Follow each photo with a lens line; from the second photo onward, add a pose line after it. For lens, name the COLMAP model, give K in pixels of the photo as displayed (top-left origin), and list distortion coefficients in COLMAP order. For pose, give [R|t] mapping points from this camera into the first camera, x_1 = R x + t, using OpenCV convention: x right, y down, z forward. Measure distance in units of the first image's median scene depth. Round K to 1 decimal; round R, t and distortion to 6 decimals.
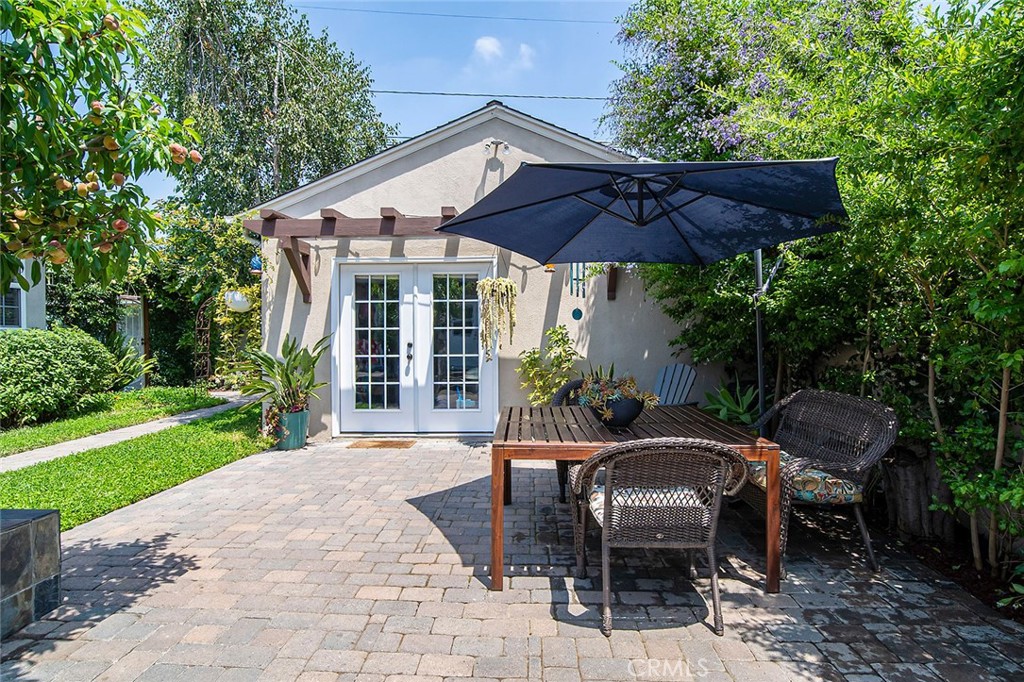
lens RADIAL K [[558.3, 0, 503.8], [0, 558.3, 348.5], [0, 0, 1]] dist [0.015137, -0.001020]
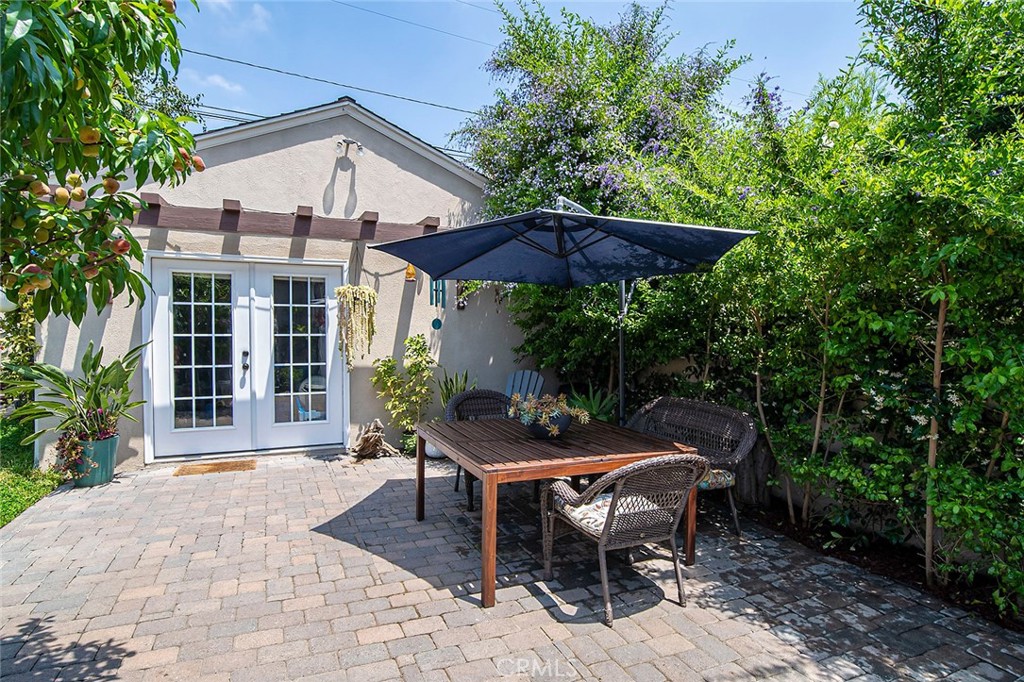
lens RADIAL K [[558.3, 0, 489.9], [0, 558.3, 353.3], [0, 0, 1]] dist [0.015137, -0.001020]
pose [[0.907878, -0.010065, 0.419113, -0.257299], [-0.001320, 0.999638, 0.026865, -0.042816], [-0.419232, -0.024943, 0.907536, 0.029942]]
